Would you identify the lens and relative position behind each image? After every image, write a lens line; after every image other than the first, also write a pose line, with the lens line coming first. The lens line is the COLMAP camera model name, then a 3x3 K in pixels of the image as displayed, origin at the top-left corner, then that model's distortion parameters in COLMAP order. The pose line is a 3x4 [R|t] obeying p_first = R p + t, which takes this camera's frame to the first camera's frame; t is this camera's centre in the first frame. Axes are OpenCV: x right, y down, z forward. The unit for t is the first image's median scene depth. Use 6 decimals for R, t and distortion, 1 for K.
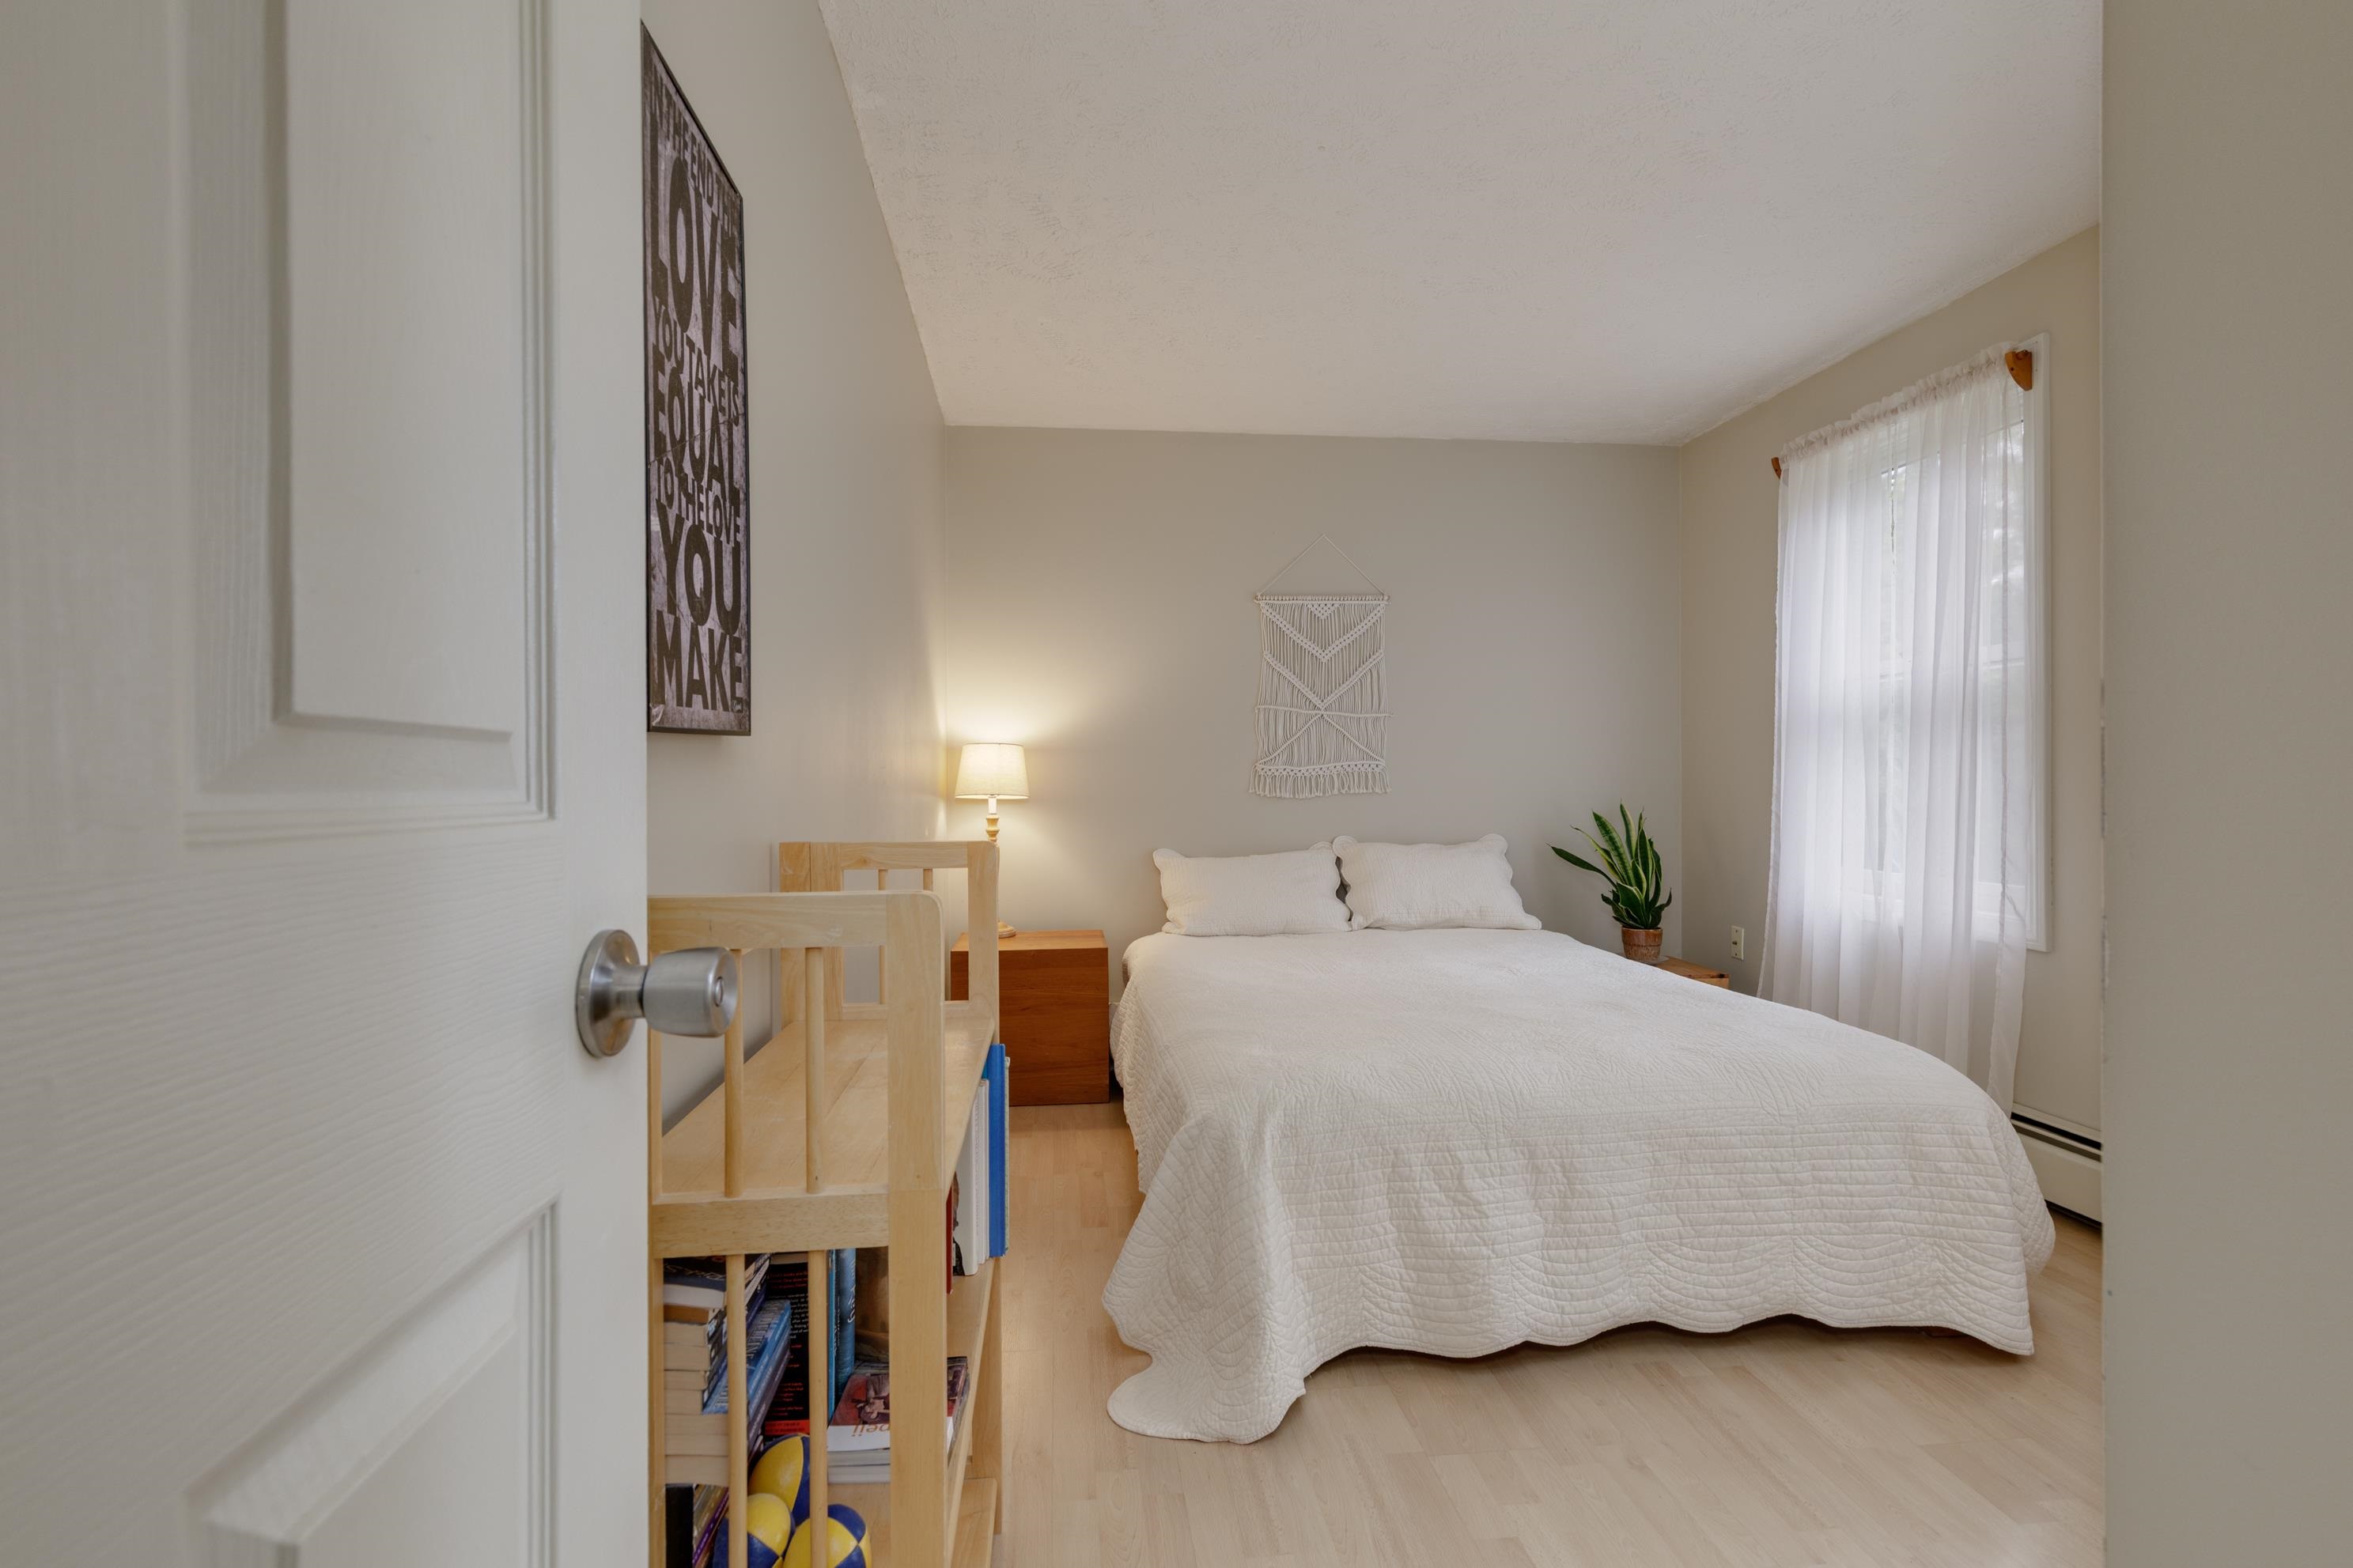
lens RADIAL K [[1075.9, 0, 1166.4], [0, 1075.9, 786.5], [0, 0, 1]] dist [0.005582, -0.000779]
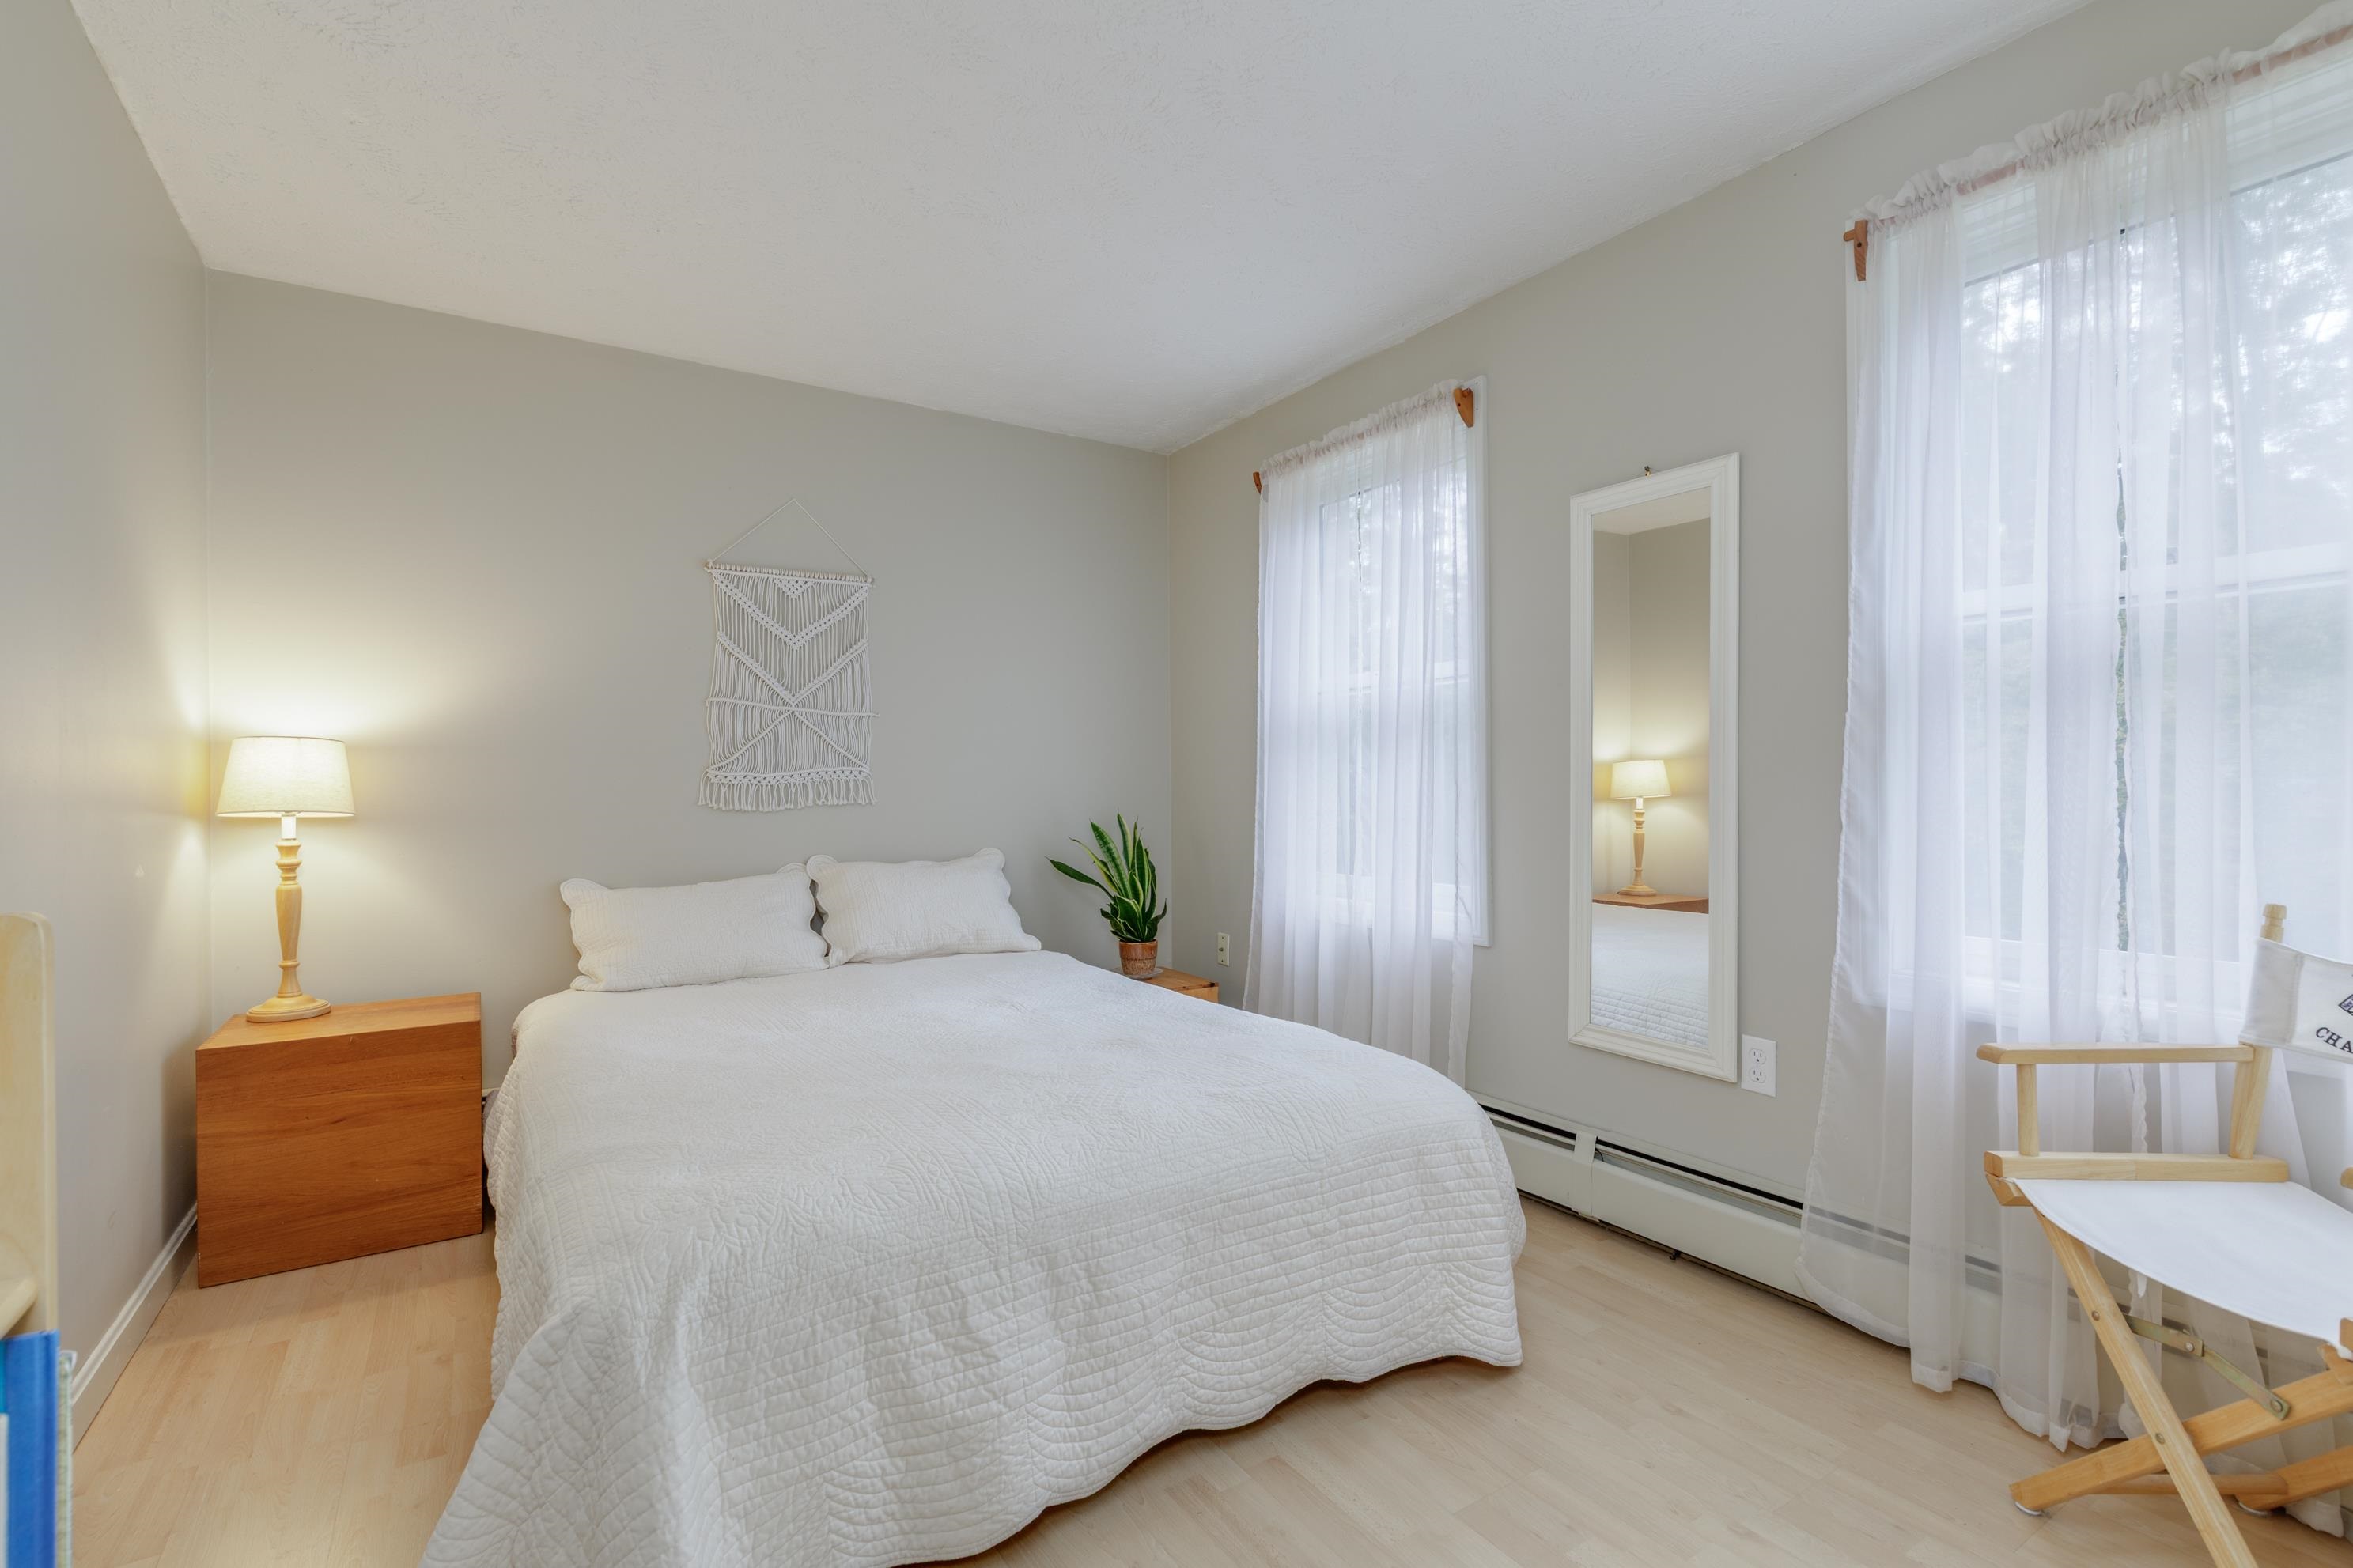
lens RADIAL K [[1075.9, 0, 1166.4], [0, 1075.9, 786.5], [0, 0, 1]] dist [0.005582, -0.000779]
pose [[0.893793, -0.000799, 0.448479, 0.036389], [0.004771, 0.999959, -0.007726, -0.000423], [-0.448454, 0.009045, 0.893760, 0.151611]]
